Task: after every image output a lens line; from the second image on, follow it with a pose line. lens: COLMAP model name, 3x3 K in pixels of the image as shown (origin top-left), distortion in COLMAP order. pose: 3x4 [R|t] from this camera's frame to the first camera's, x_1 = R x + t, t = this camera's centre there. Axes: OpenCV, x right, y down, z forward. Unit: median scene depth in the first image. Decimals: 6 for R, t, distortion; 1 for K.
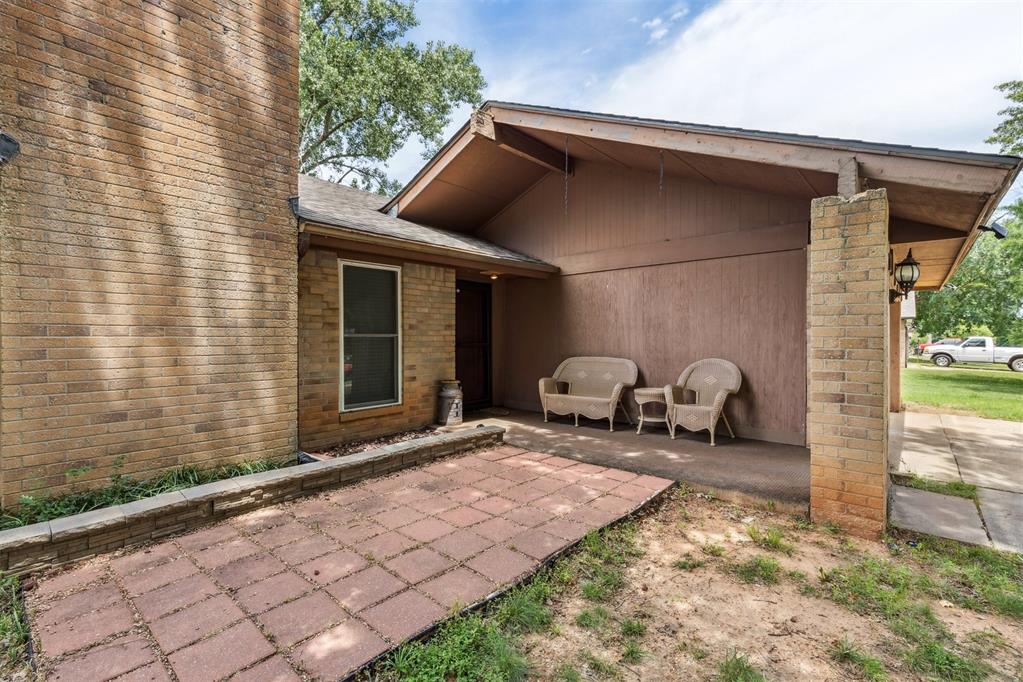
lens RADIAL K [[462.4, 0, 506.6], [0, 462.4, 341.6], [0, 0, 1]] dist [0.007549, -0.001579]
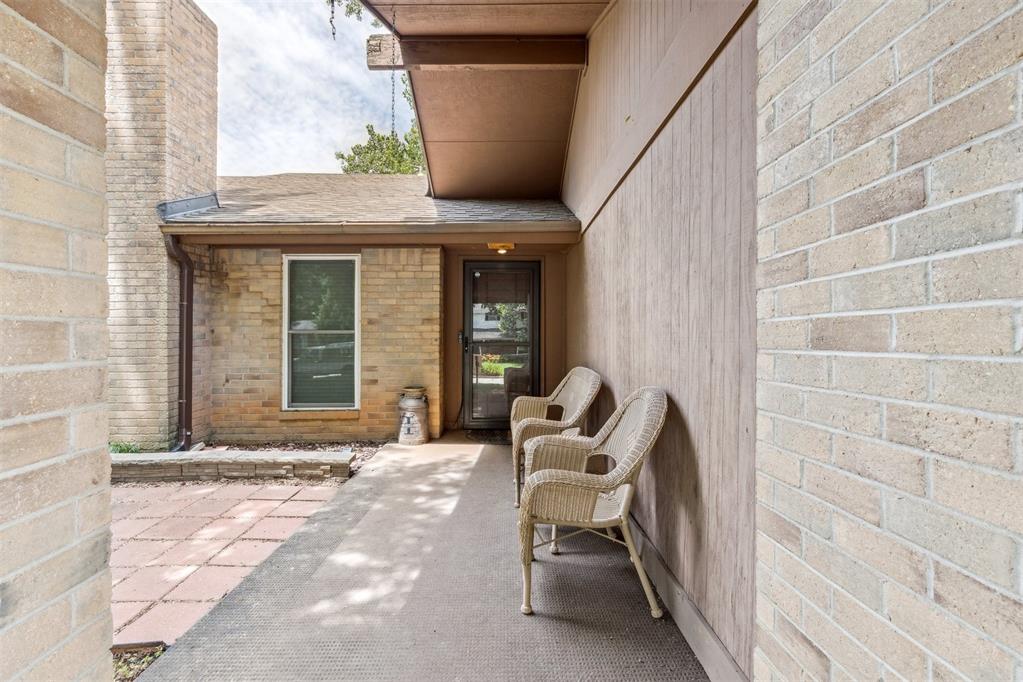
lens RADIAL K [[462.4, 0, 511.2], [0, 462.4, 334.5], [0, 0, 1]] dist [0.007549, -0.001579]
pose [[0.666721, 0.000492, -0.745308, 0.644039], [-0.006401, 0.999967, -0.005065, -0.005425], [0.745280, 0.008147, 0.666702, 0.647162]]
